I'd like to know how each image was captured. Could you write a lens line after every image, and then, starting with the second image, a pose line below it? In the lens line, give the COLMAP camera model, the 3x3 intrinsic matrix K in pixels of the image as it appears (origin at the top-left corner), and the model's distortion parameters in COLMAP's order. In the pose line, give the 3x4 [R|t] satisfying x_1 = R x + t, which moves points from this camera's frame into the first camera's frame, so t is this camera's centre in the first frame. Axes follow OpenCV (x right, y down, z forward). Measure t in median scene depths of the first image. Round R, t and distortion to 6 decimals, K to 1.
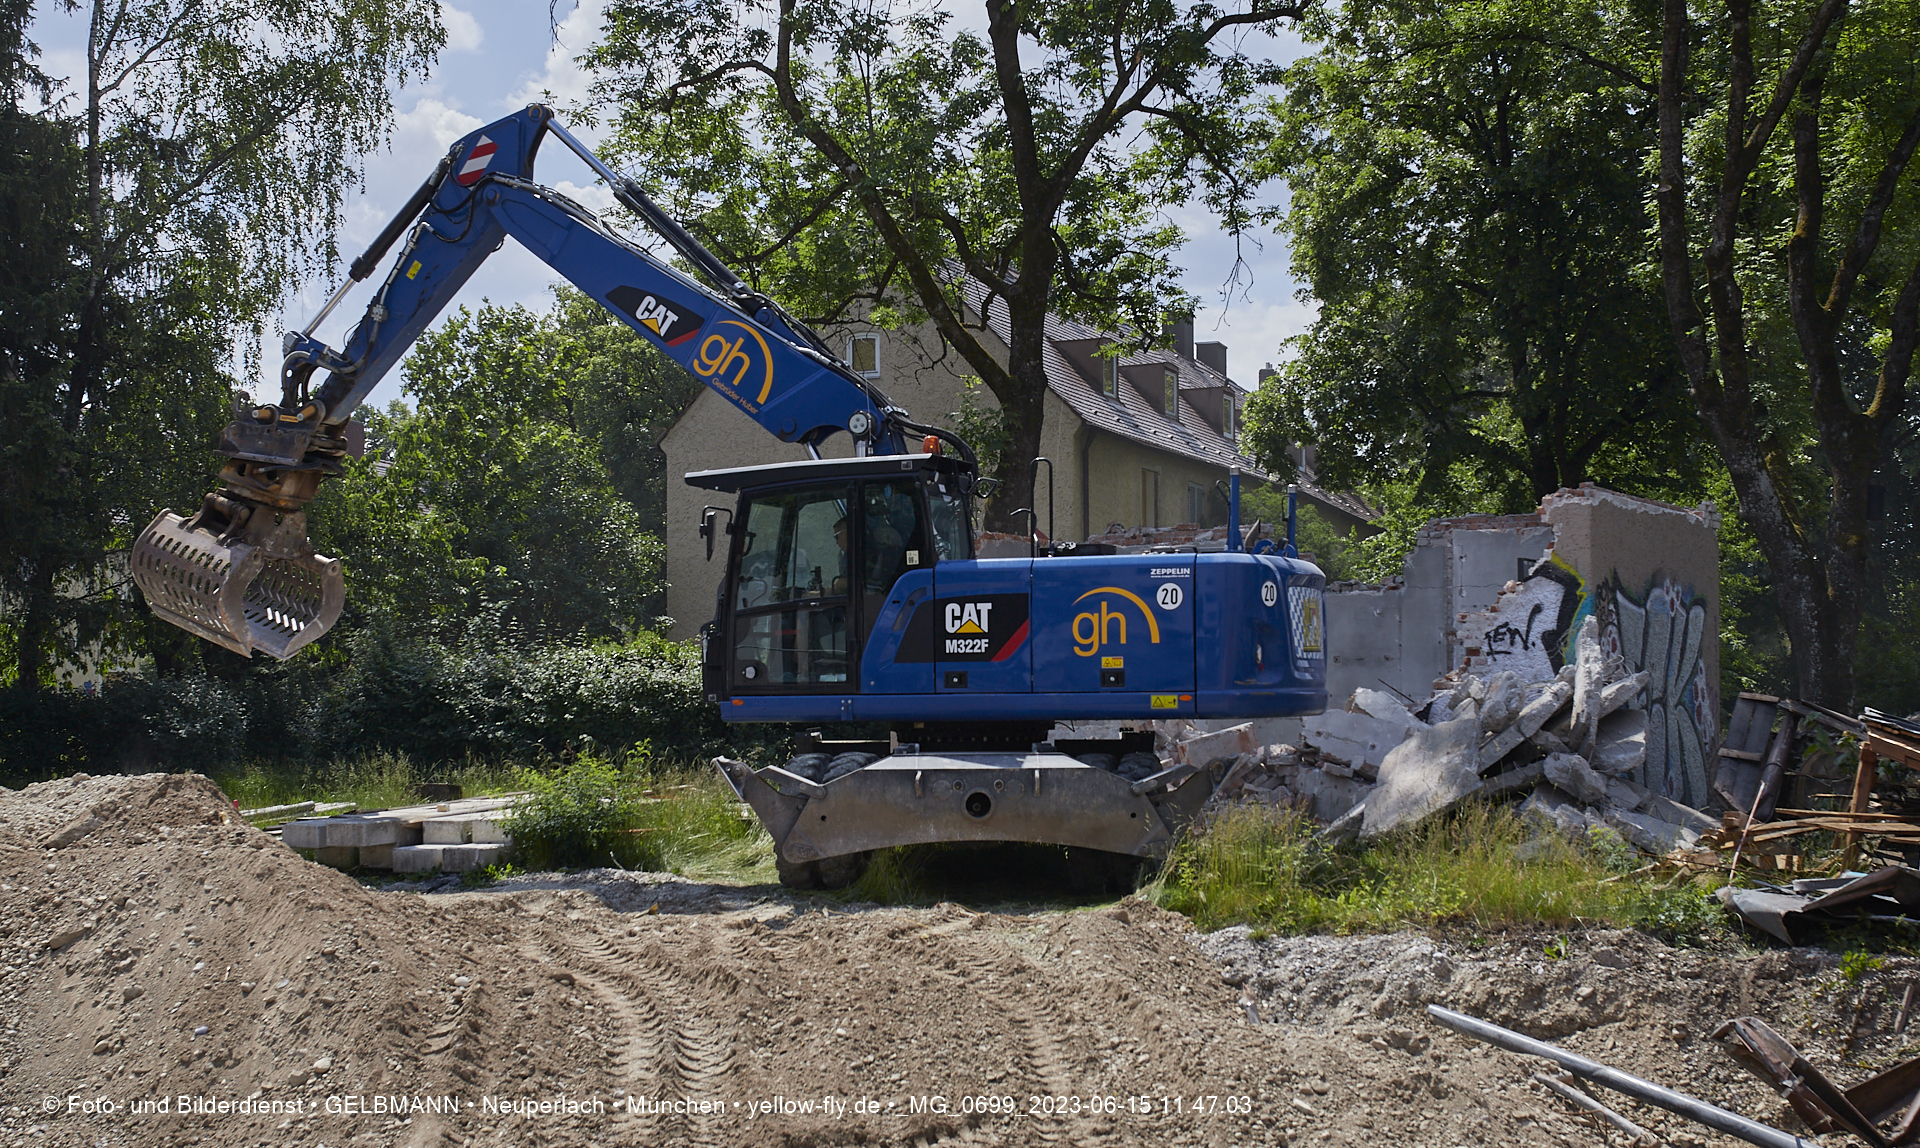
lens RADIAL K [[2635.9, 0, 960.1], [0, 2635.9, 532.0], [0, 0, 1]] dist [-0.069300, 0.123867]
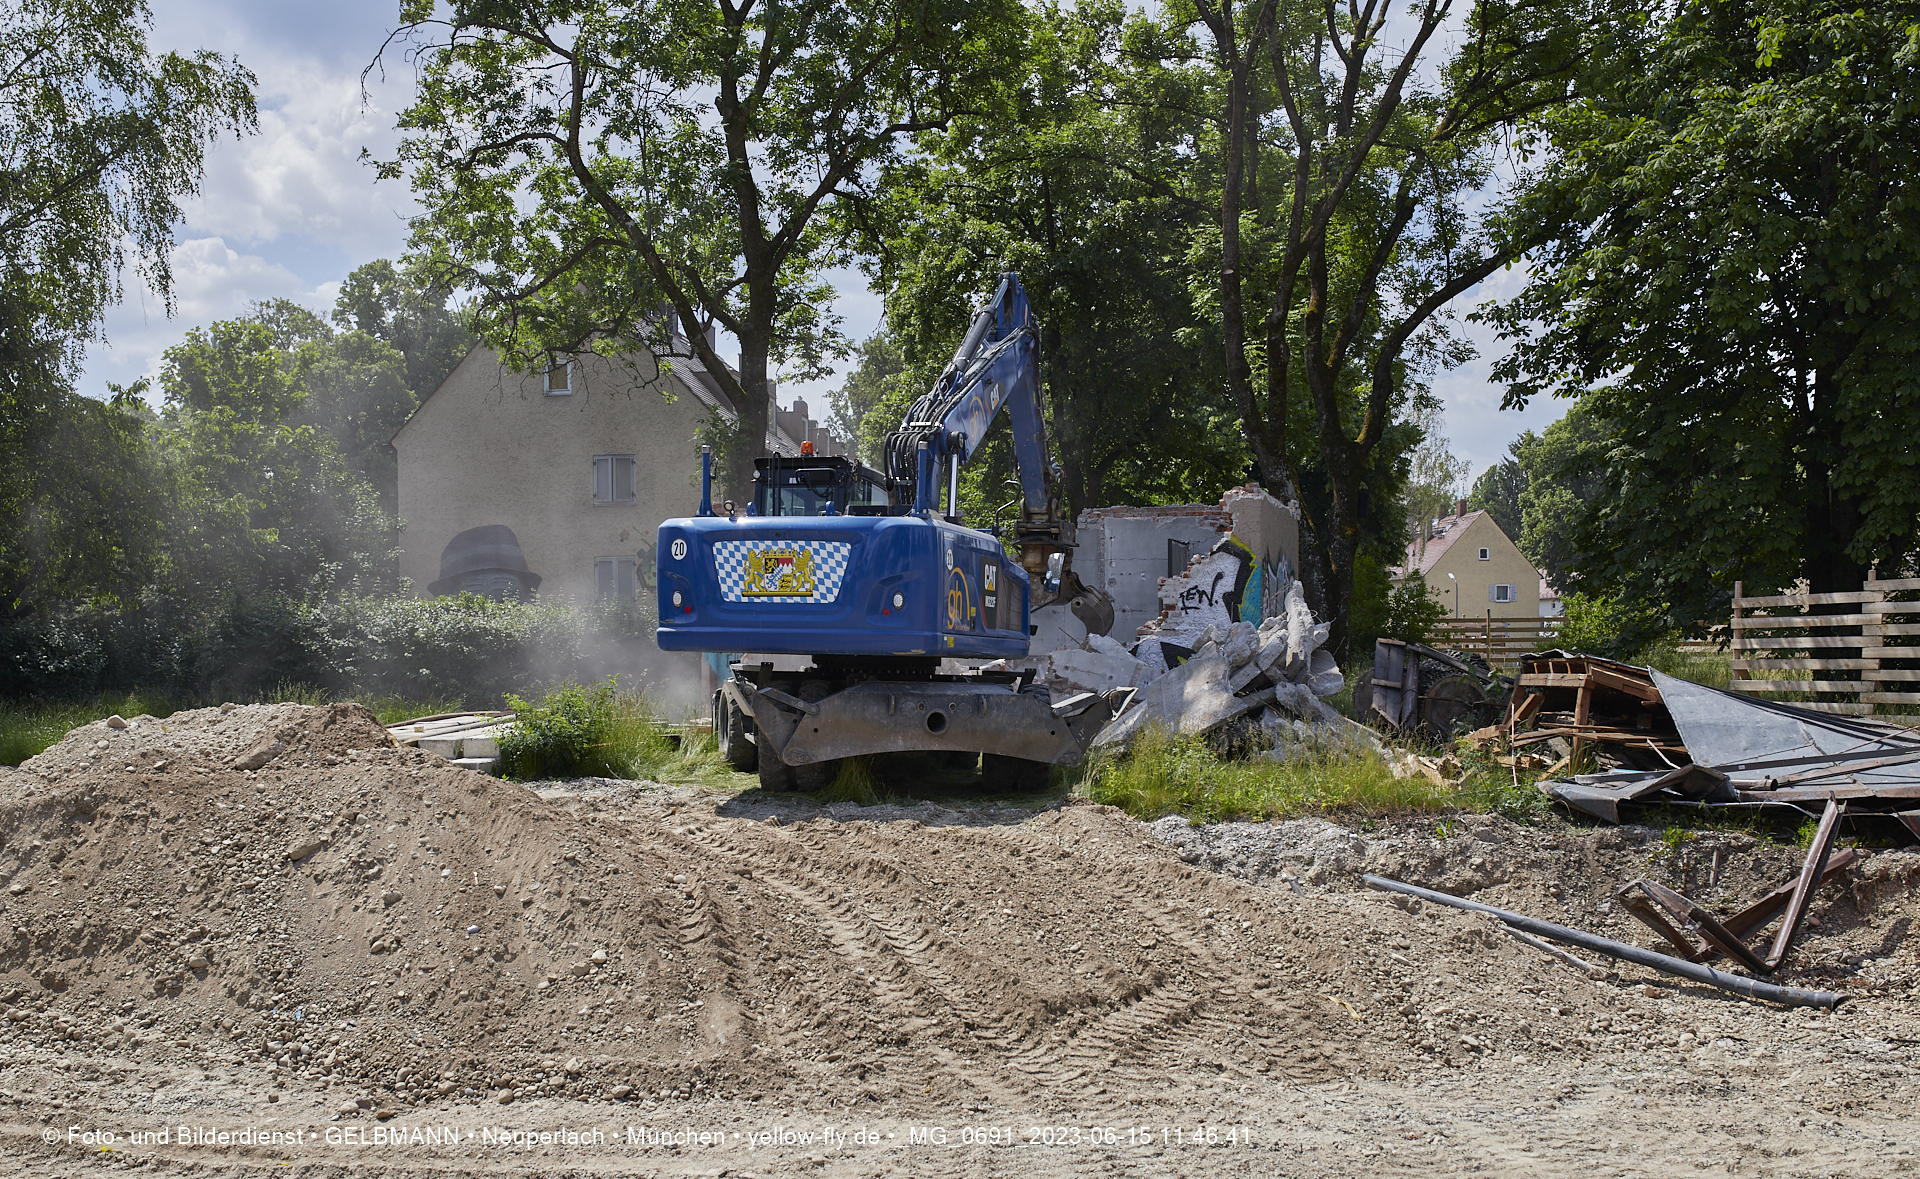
lens RADIAL K [[1890.8, 0, 955.5], [0, 1890.8, 683.3], [0, 0, 1]] dist [-0.070017, 0.093663]
pose [[0.969186, -0.002045, 0.246324, -0.251857], [-0.018672, 0.996479, 0.081742, 0.012551], [-0.245623, -0.083823, 0.965734, 0.152502]]
